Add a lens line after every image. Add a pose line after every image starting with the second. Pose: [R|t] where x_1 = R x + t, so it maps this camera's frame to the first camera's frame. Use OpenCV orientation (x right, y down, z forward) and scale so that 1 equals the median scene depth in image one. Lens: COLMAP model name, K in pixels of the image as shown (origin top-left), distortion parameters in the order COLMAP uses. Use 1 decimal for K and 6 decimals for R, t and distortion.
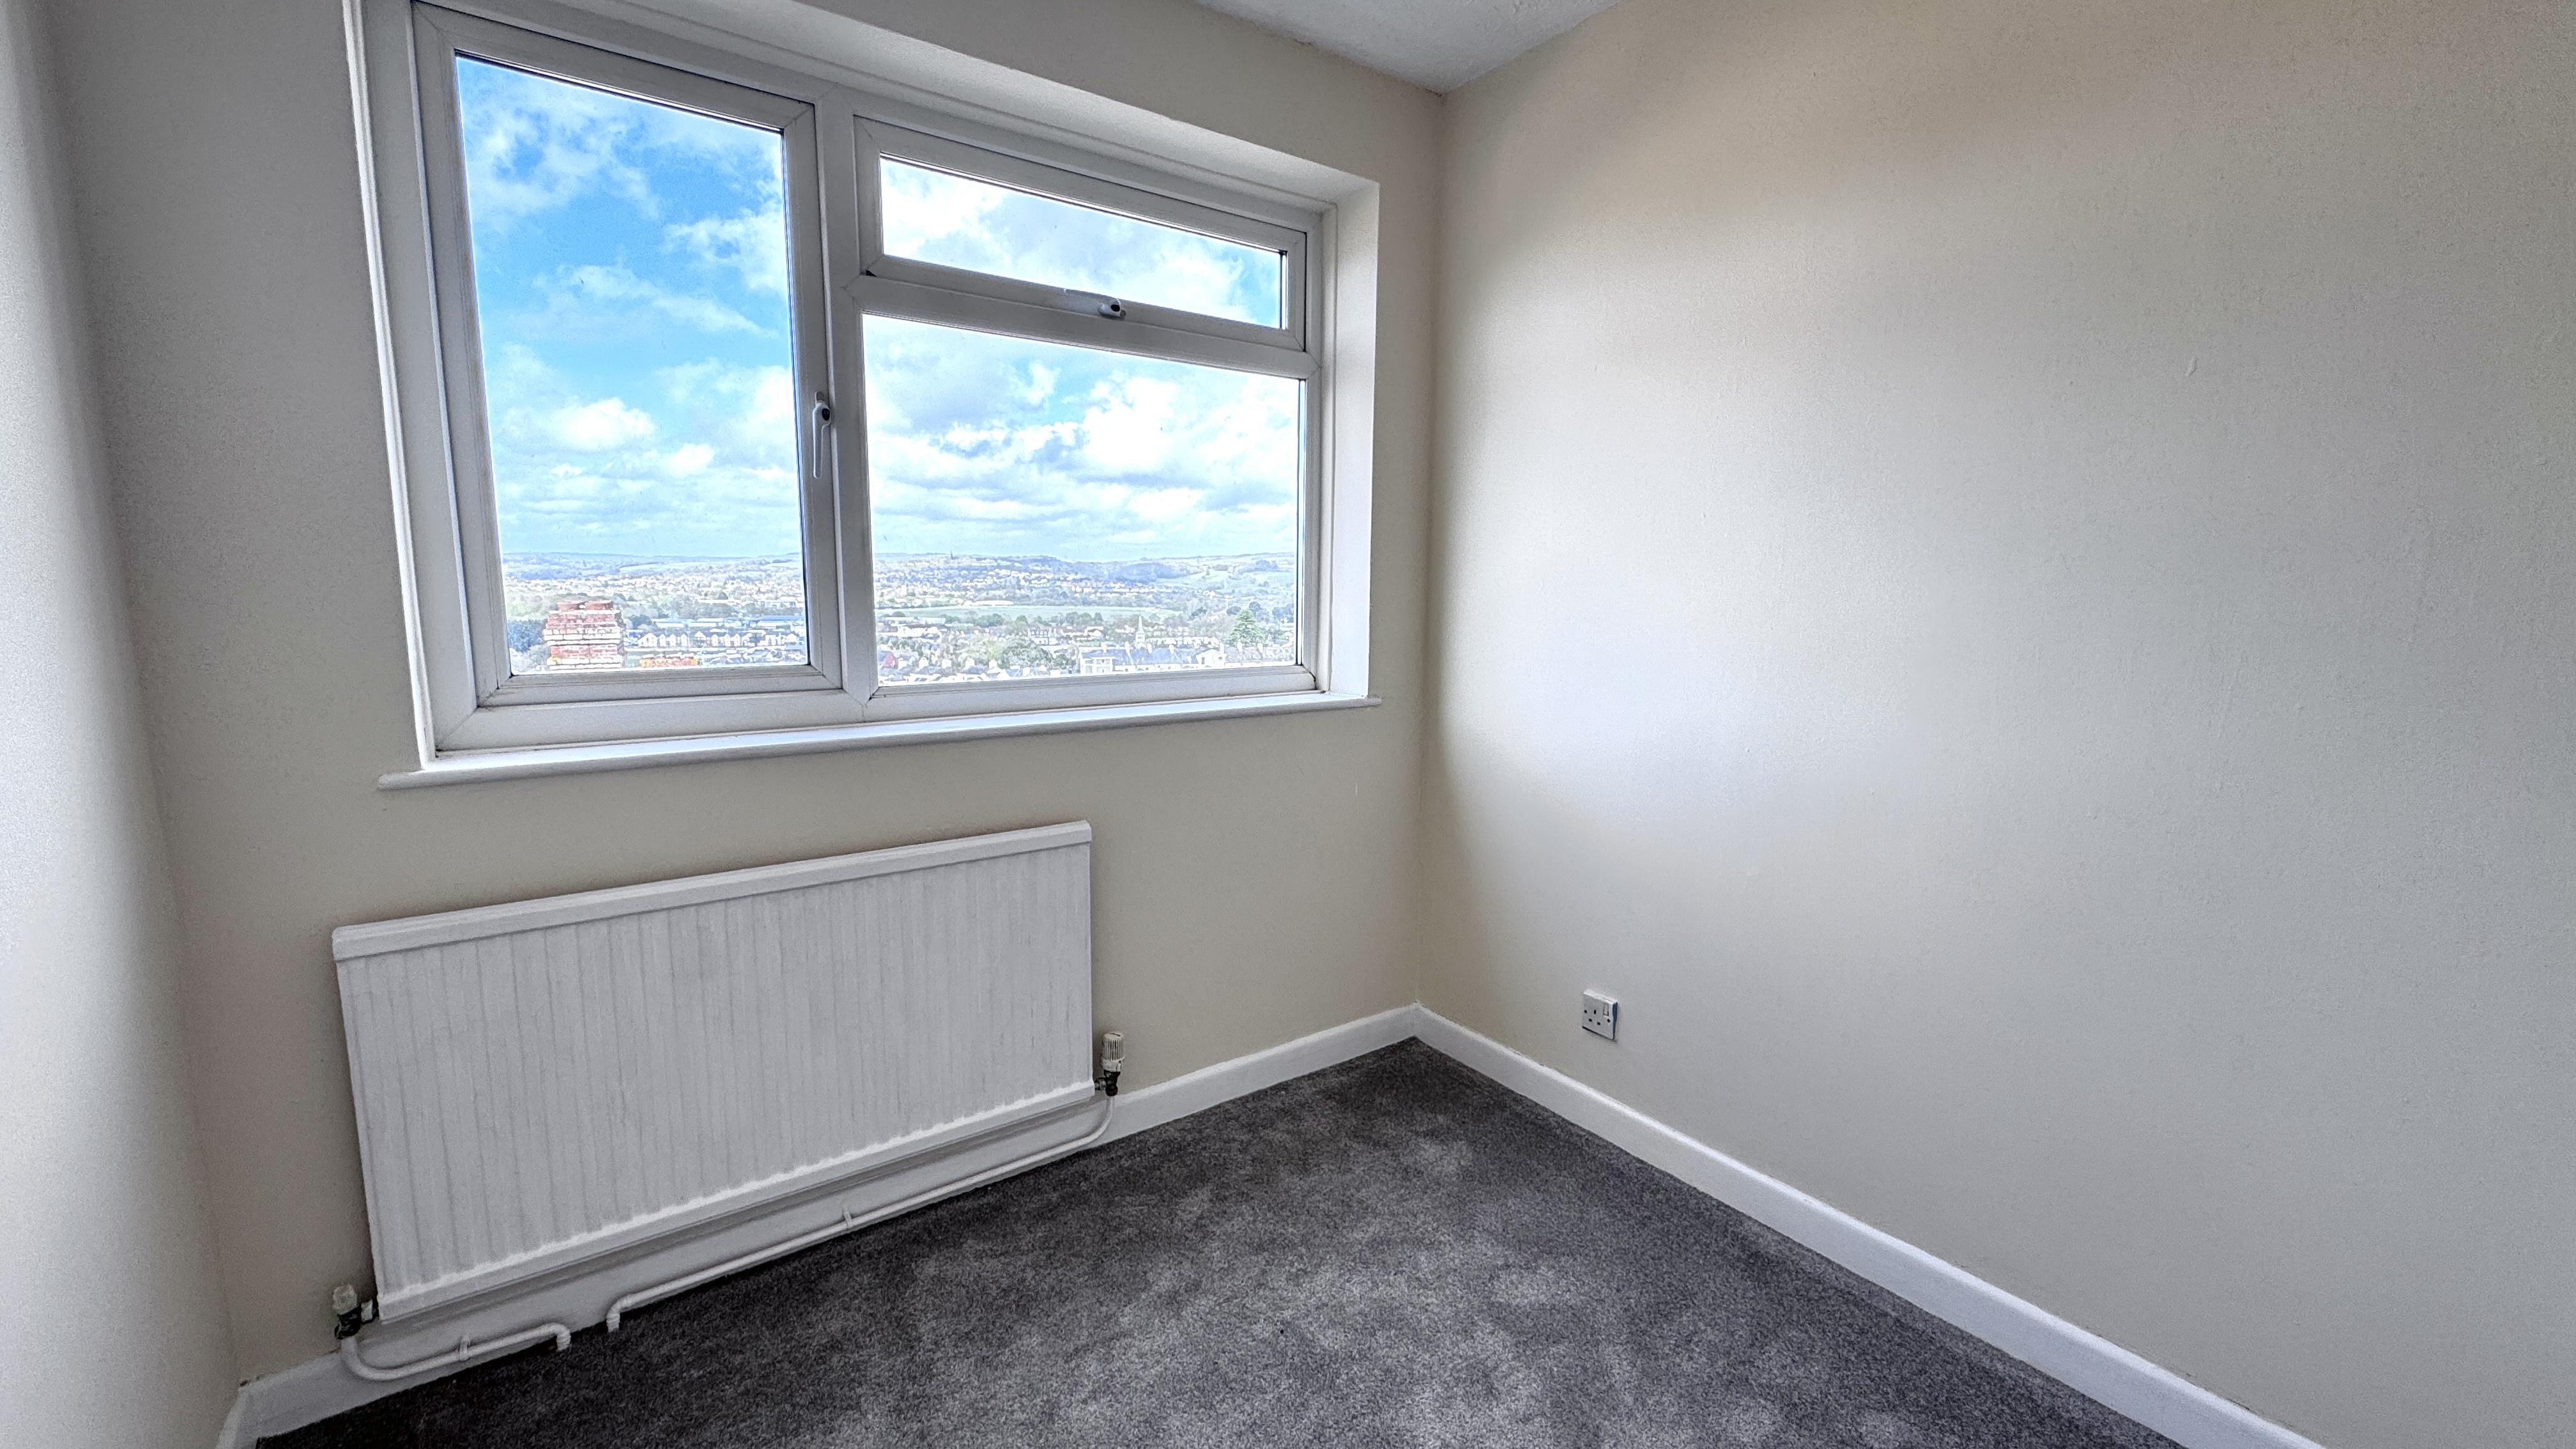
lens RADIAL K [[1029.5, 0, 1296.2], [0, 1029.5, 728.1], [0, 0, 1]] dist [-0.001912, -0.000055]
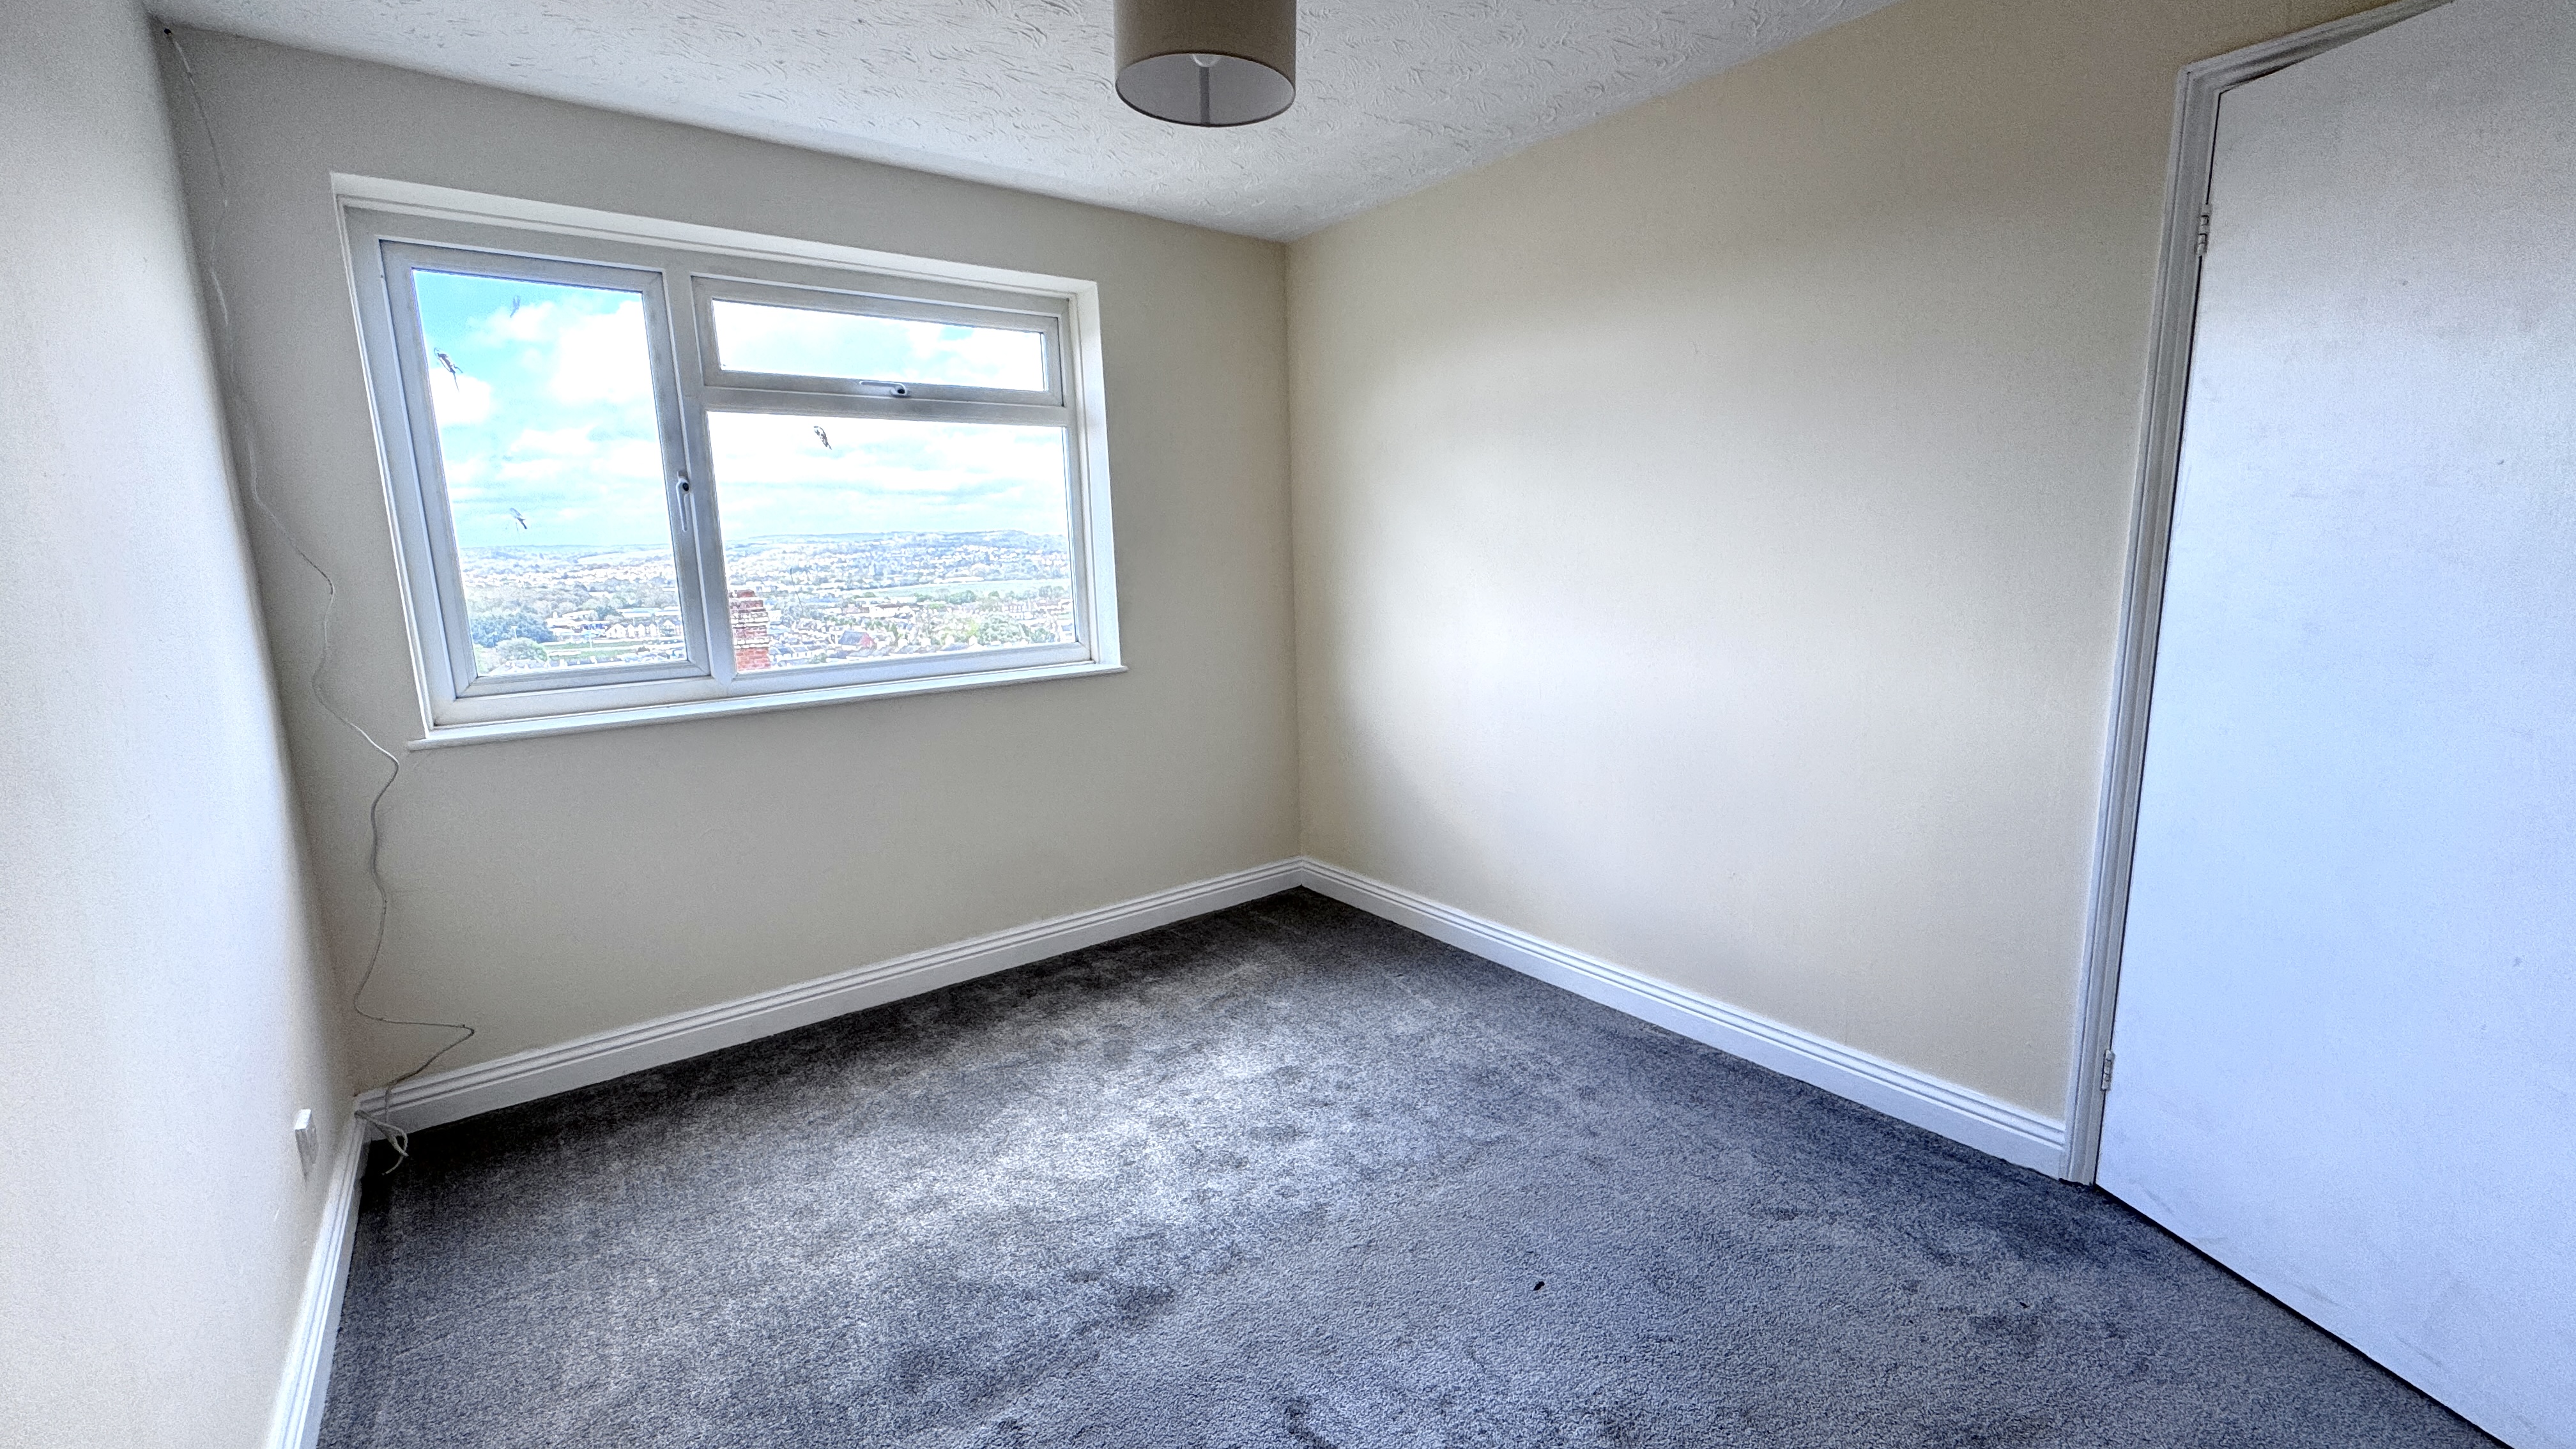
lens RADIAL K [[1027.9, 0, 1288.0], [0, 1027.9, 724.5], [0, 0, 1]] dist [-0.002573, 0.000110]
pose [[0.998991, -0.042589, 0.014239, 0.330204], [0.042119, 0.998606, 0.031818, 0.018738], [-0.015574, -0.031186, 0.999392, -0.435708]]
